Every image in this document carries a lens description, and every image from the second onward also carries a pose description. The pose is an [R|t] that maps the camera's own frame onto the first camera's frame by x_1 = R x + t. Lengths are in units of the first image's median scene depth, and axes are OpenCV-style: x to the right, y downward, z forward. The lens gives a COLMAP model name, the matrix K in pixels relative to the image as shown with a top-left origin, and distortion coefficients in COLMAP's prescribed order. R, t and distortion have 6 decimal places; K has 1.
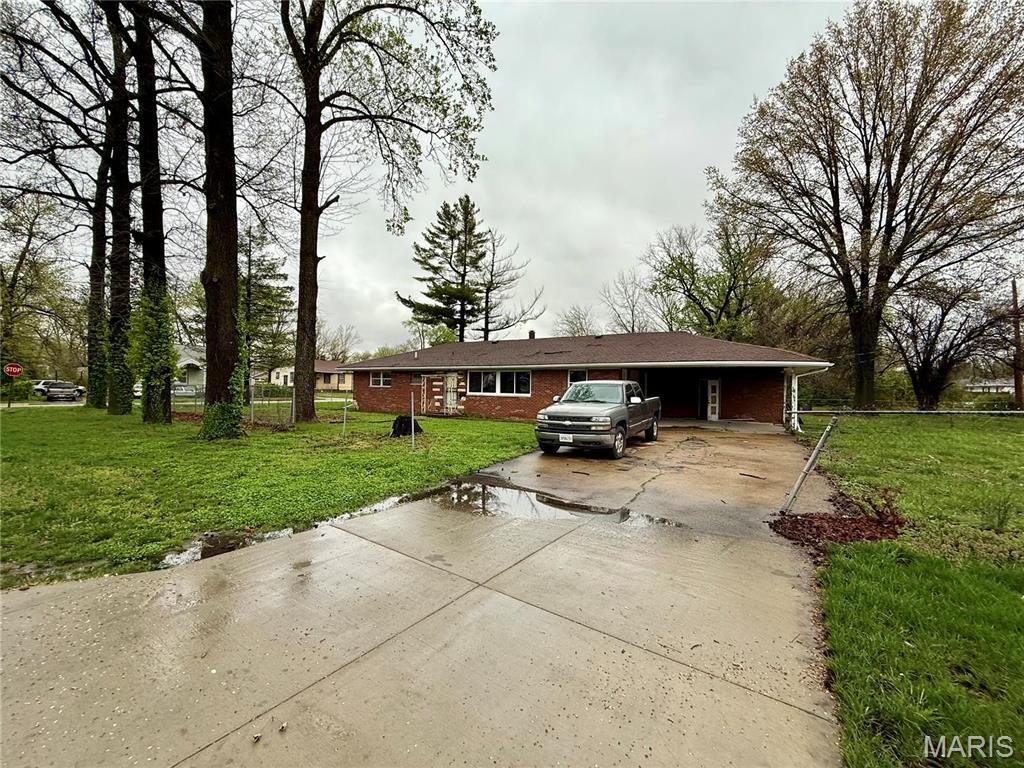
lens RADIAL K [[408.4, 0, 513.7], [0, 408.4, 385.5], [0, 0, 1]] dist [0.003426, 0.000121]
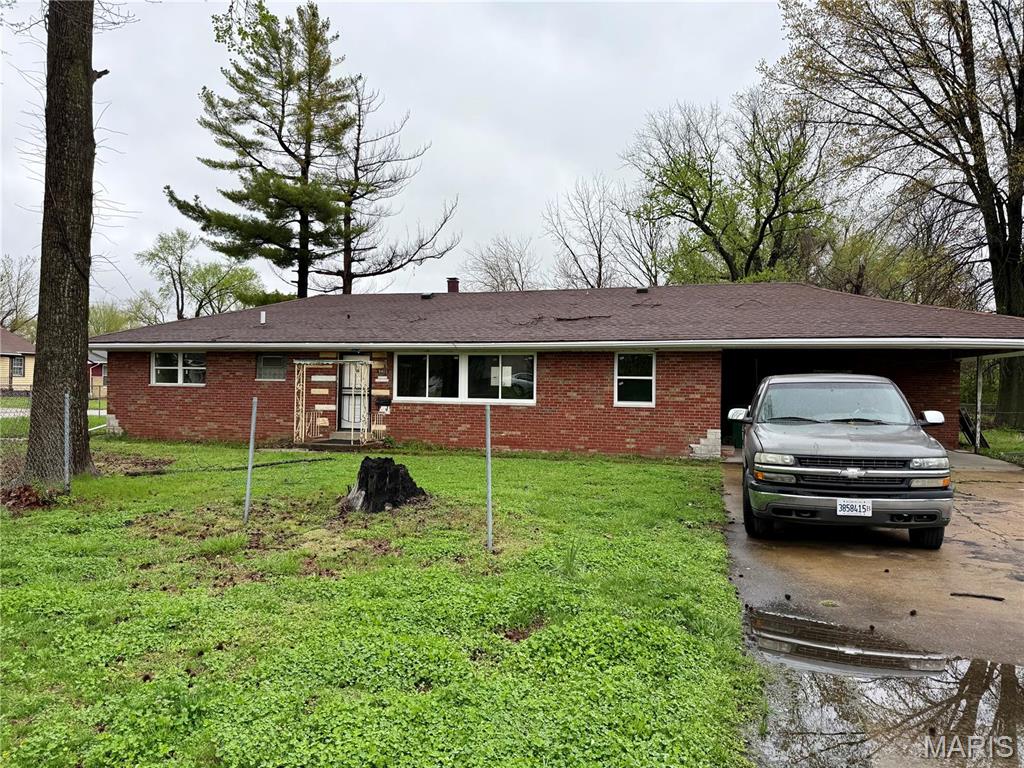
lens RADIAL K [[725.9, 0, 511.8], [0, 725.9, 382.9], [0, 0, 1]] dist [0.034751, -0.024279]
pose [[0.973352, 0.000764, 0.229316, -0.085064], [-0.001497, 0.999994, 0.003020, -0.001323], [-0.229312, -0.003283, 0.973347, 0.067076]]
